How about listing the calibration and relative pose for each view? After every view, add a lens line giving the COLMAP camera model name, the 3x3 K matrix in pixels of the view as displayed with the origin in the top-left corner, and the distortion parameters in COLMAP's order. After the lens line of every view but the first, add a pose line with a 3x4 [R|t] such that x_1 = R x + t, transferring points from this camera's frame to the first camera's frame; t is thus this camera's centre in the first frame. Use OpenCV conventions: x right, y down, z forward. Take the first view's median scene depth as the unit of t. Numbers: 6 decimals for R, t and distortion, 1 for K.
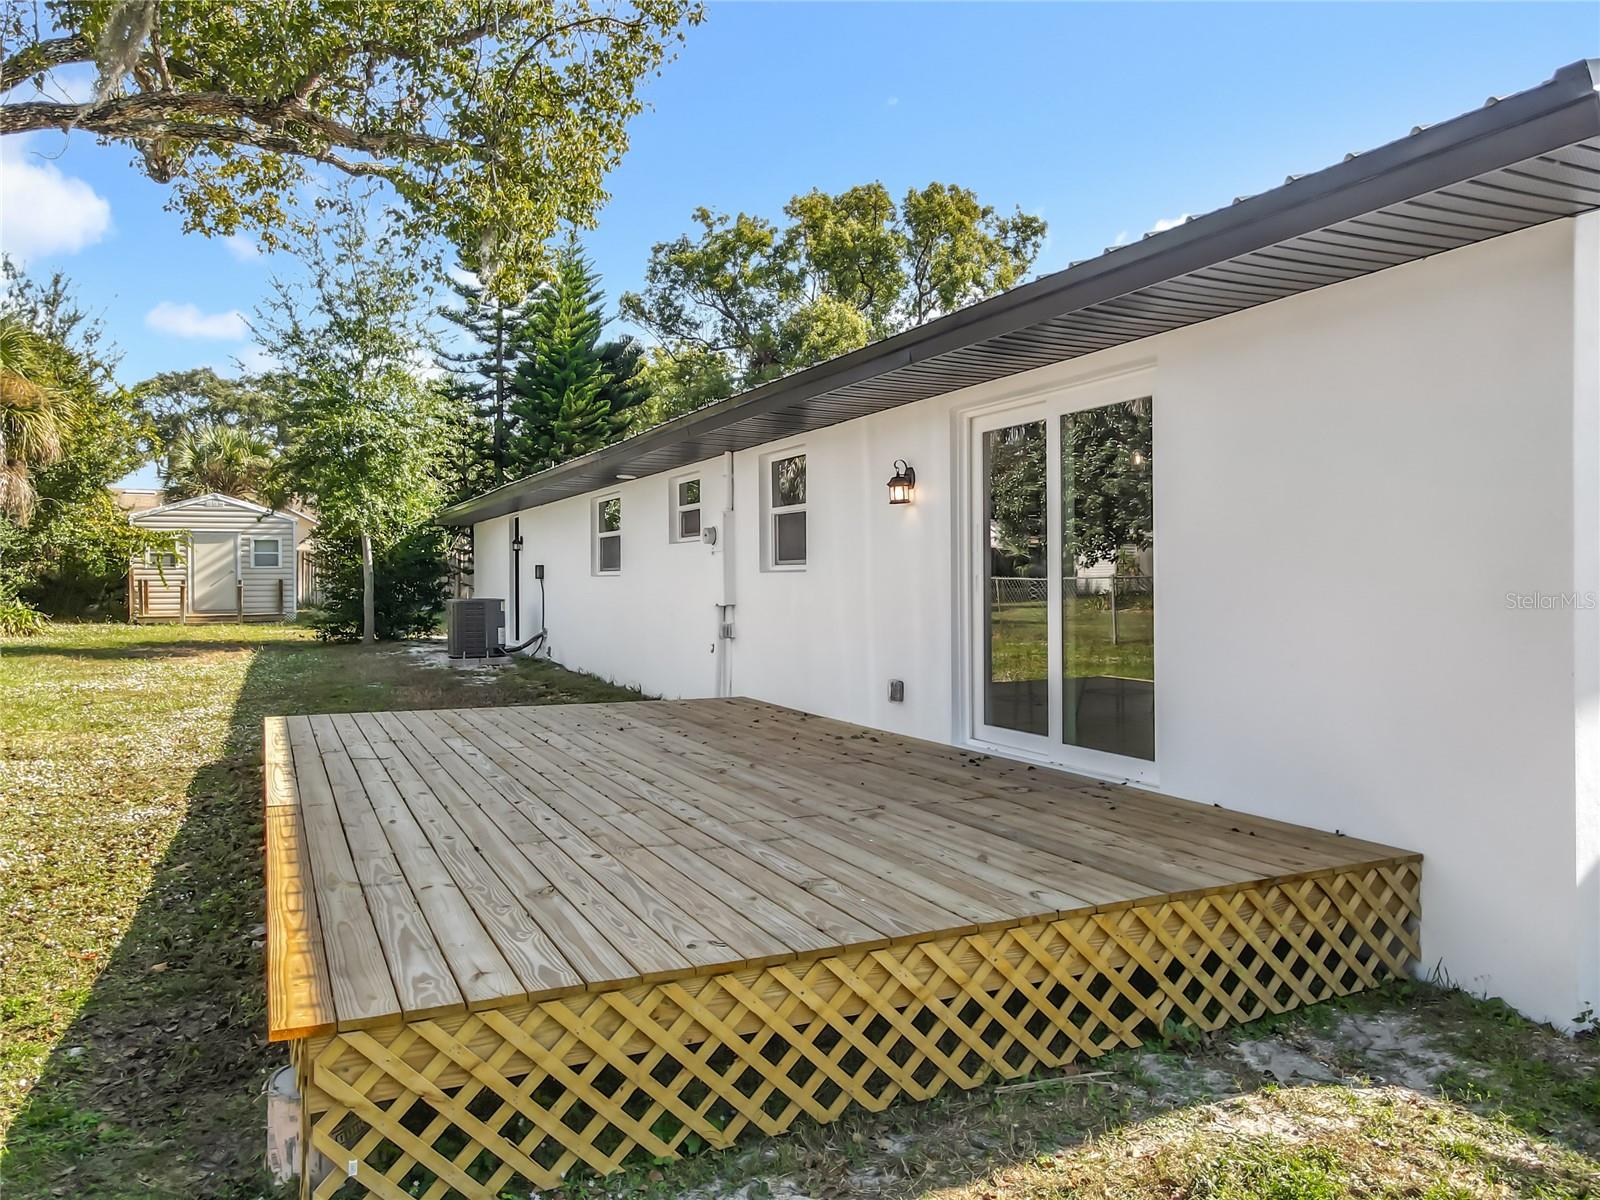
lens RADIAL K [[1195.5, 0, 812.0], [0, 1195.5, 544.4], [0, 0, 1]] dist [0.016004, 0.003700]
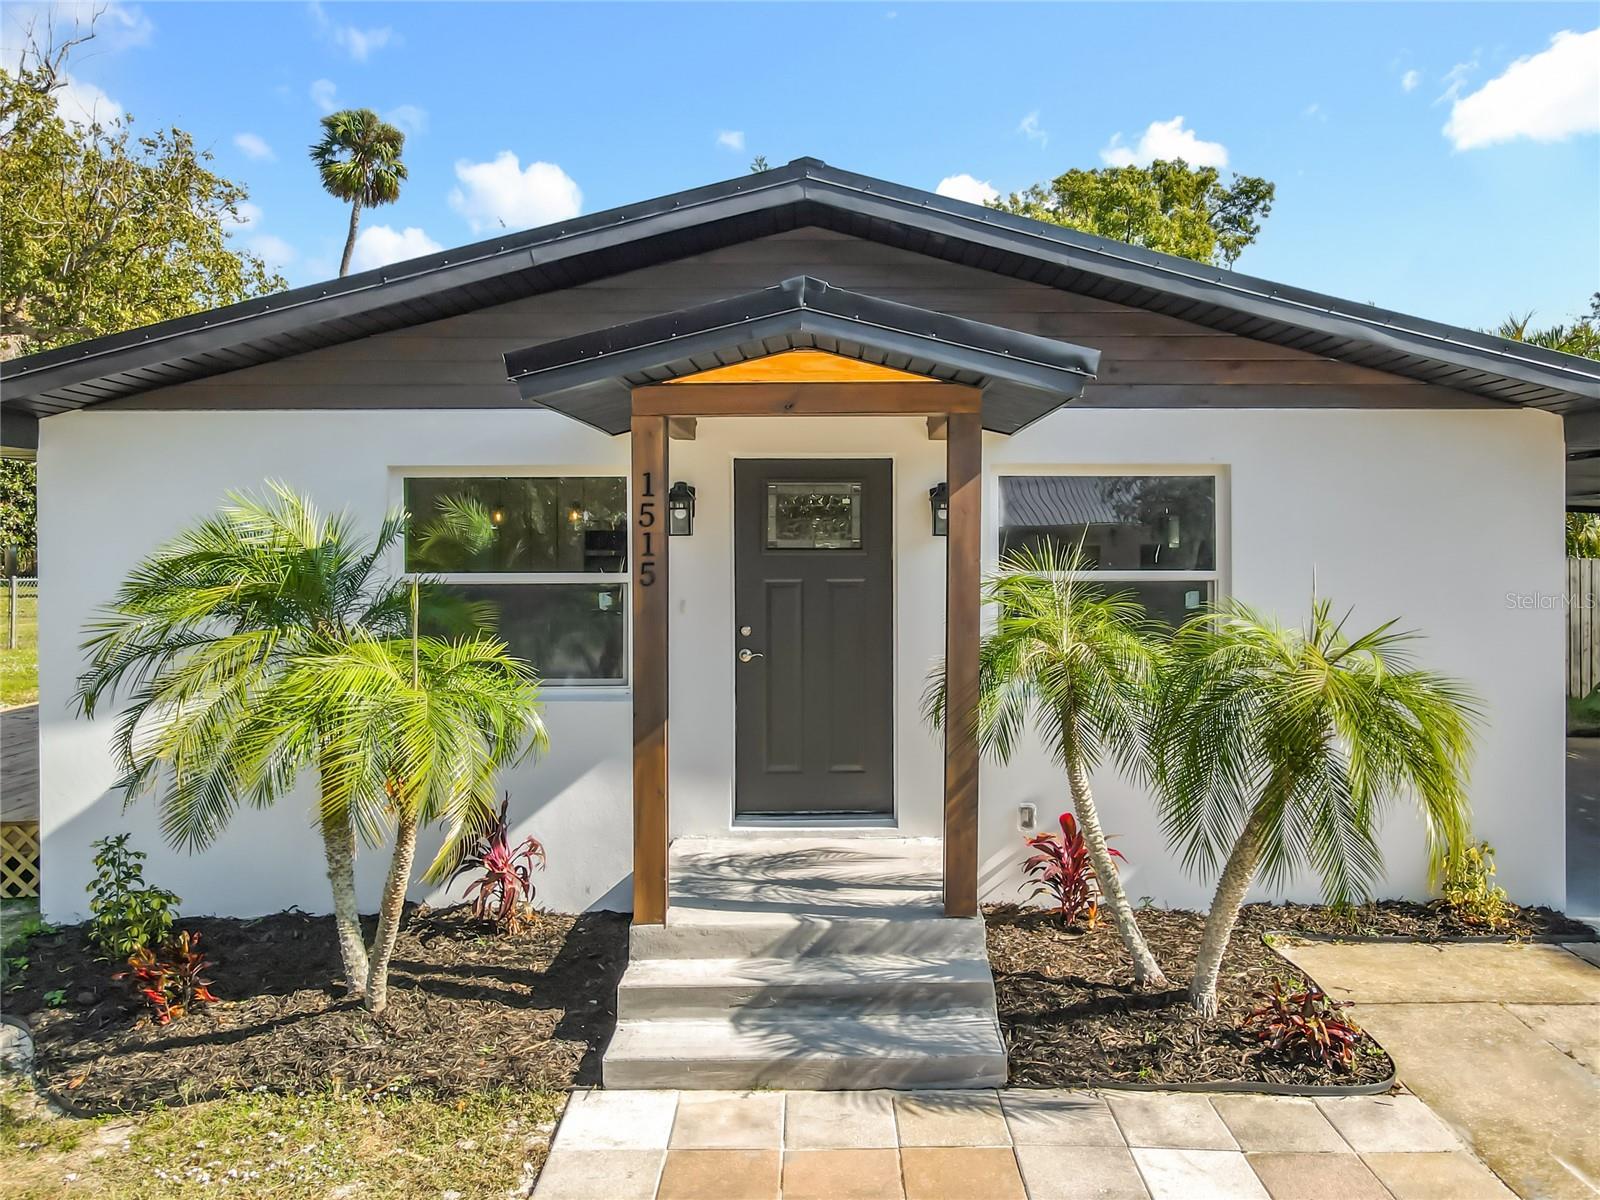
lens RADIAL K [[1209.2, 0, 860.7], [0, 1209.2, 553.7], [0, 0, 1]] dist [0.041486, -0.054842]
pose [[0.916367, 0.011319, -0.400180, 0.337824], [0.005810, 0.999119, 0.041563, -0.026591], [0.400298, -0.040412, 0.915494, -0.013746]]
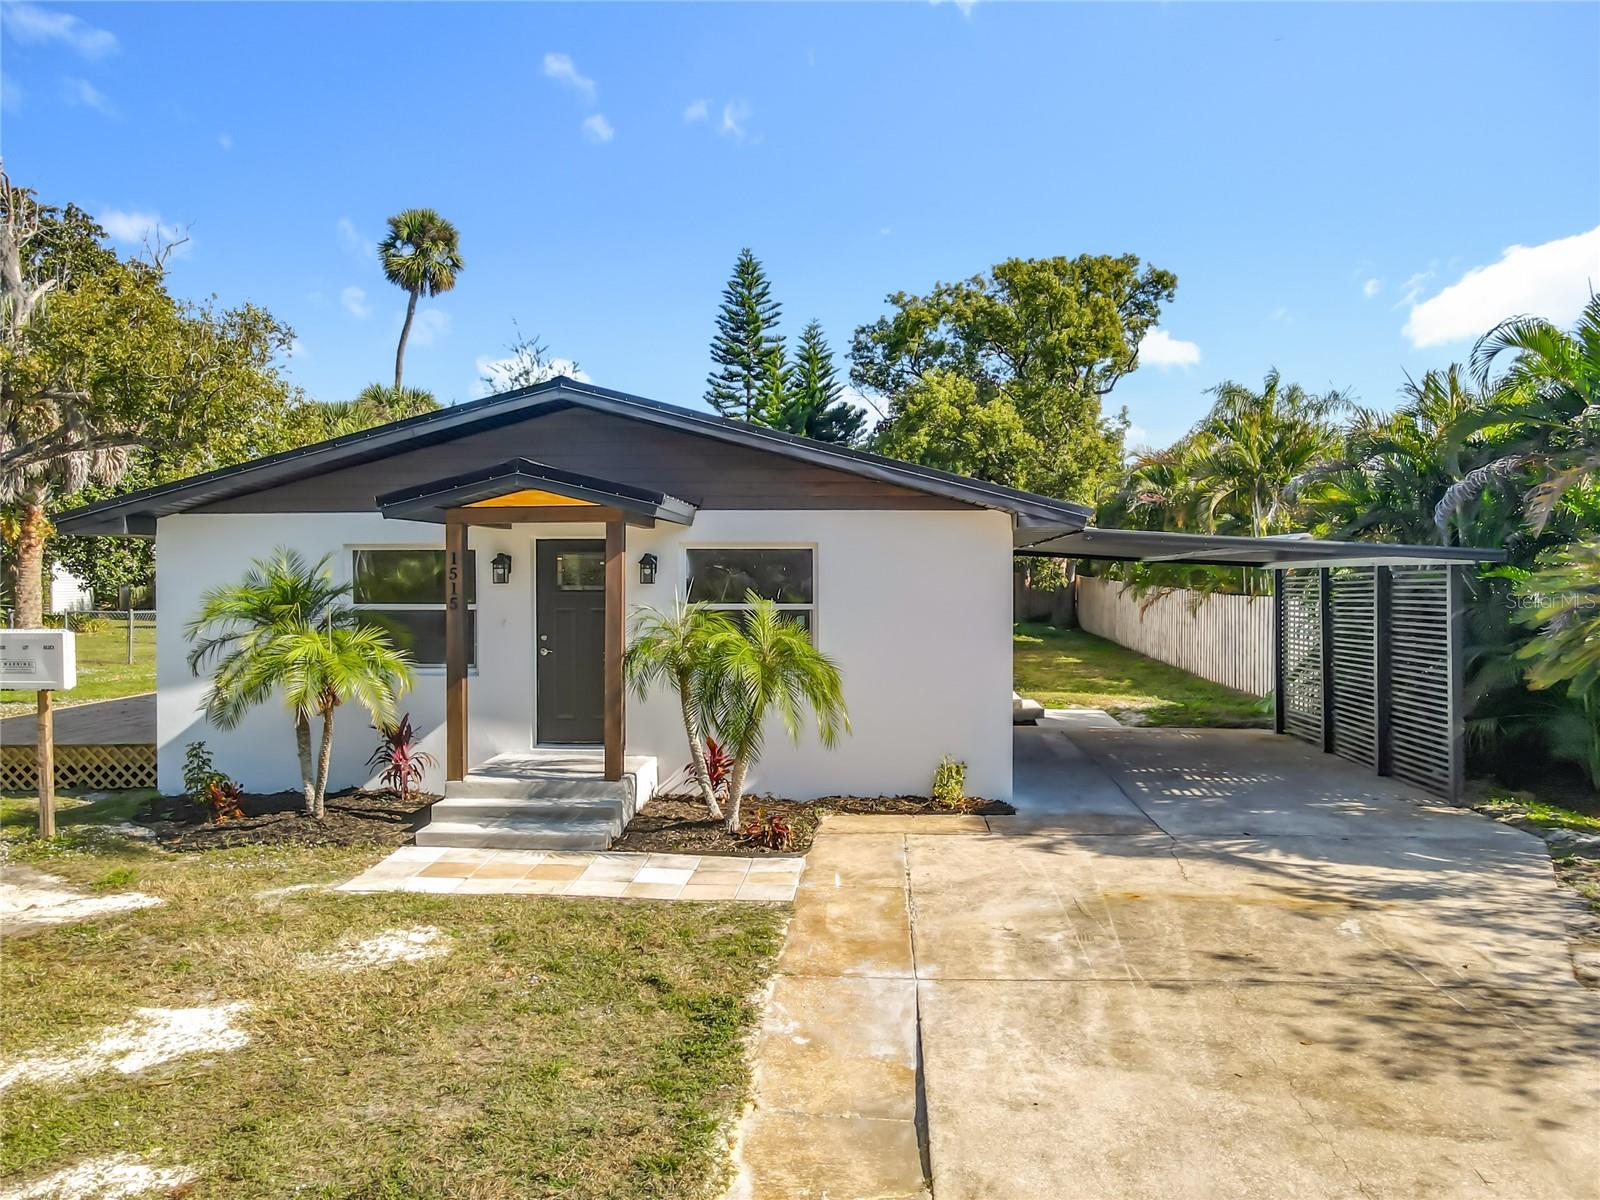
lens RADIAL K [[1203.2, 0, 826.6], [0, 1203.2, 566.3], [0, 0, 1]] dist [0.009191, 0.011587]
pose [[0.881826, 0.000978, -0.471574, 0.513487], [0.007856, 0.999829, 0.016764, -0.032678], [0.471510, -0.018488, 0.881667, -0.131198]]
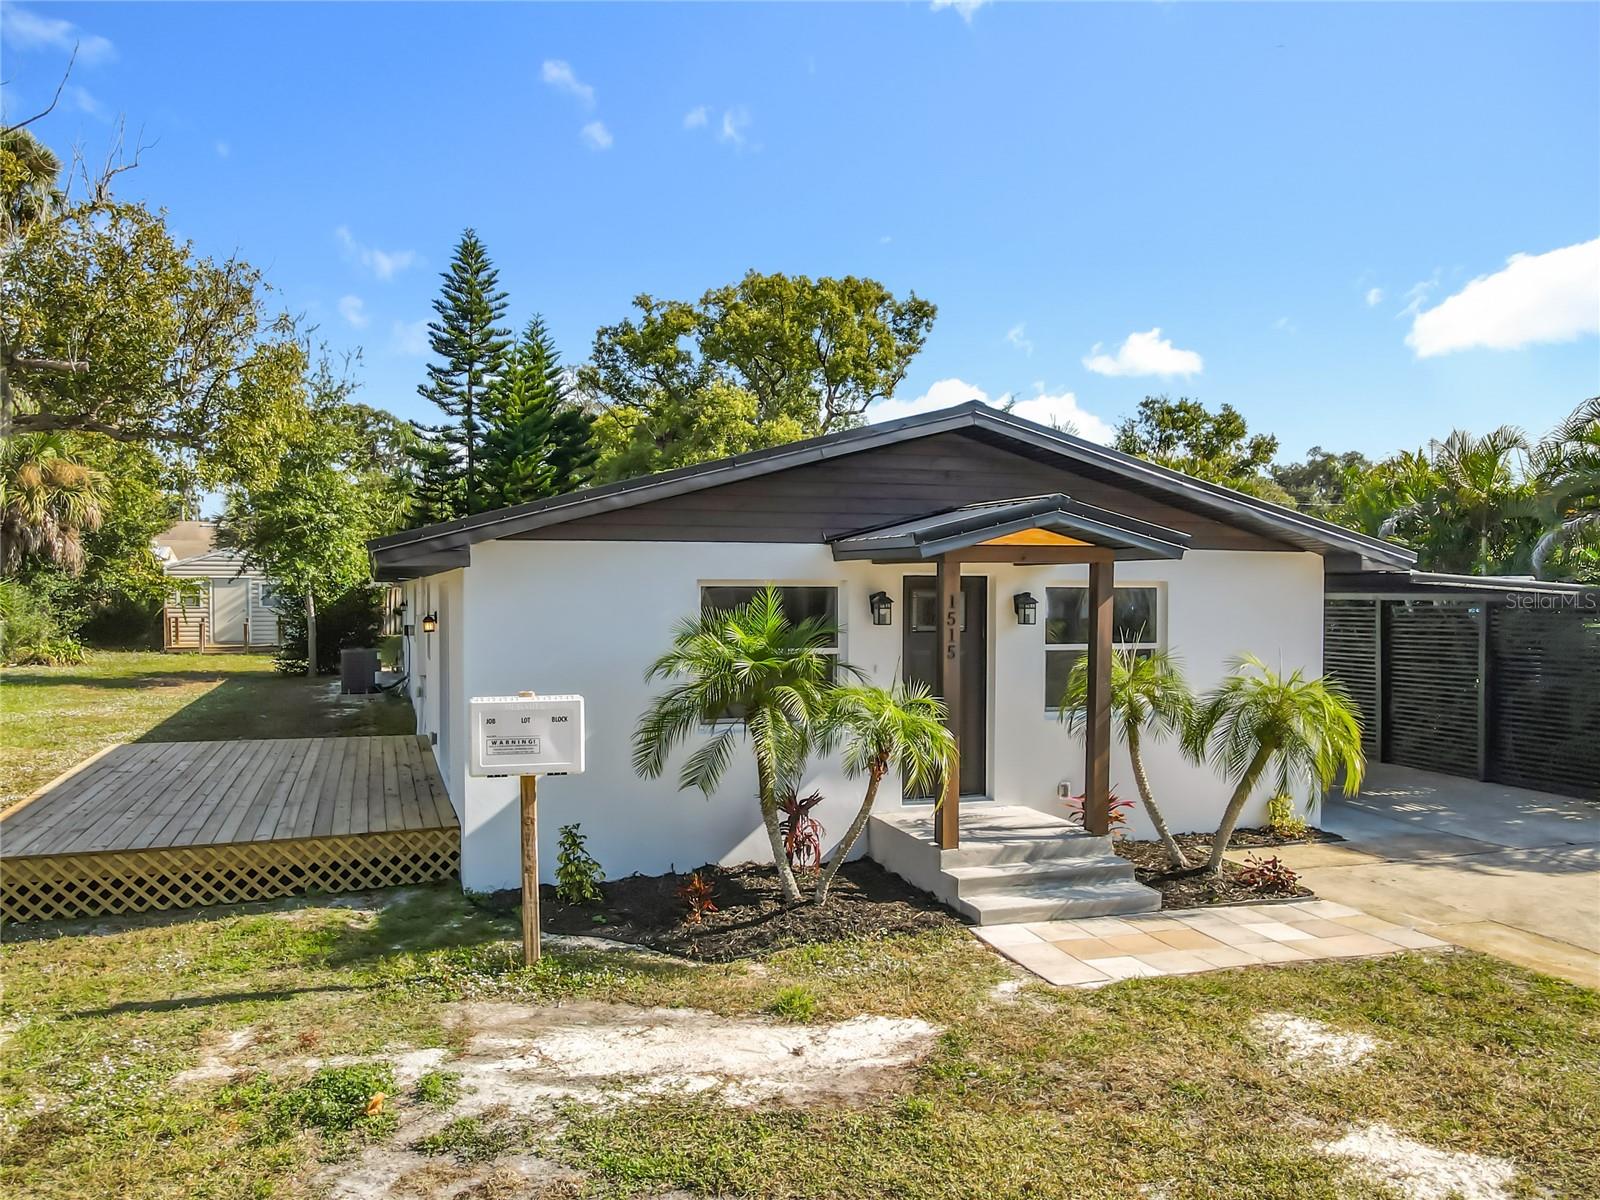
lens RADIAL K [[1215.2, 0, 800.0], [0, 1215.2, 600.0], [0, 0, 1]] dist [0.008284, -0.001082]
pose [[0.994999, 0.010498, -0.099329, 0.220288], [-0.006566, 0.999185, 0.039835, -0.043496], [0.099667, -0.038984, 0.994257, -0.196805]]
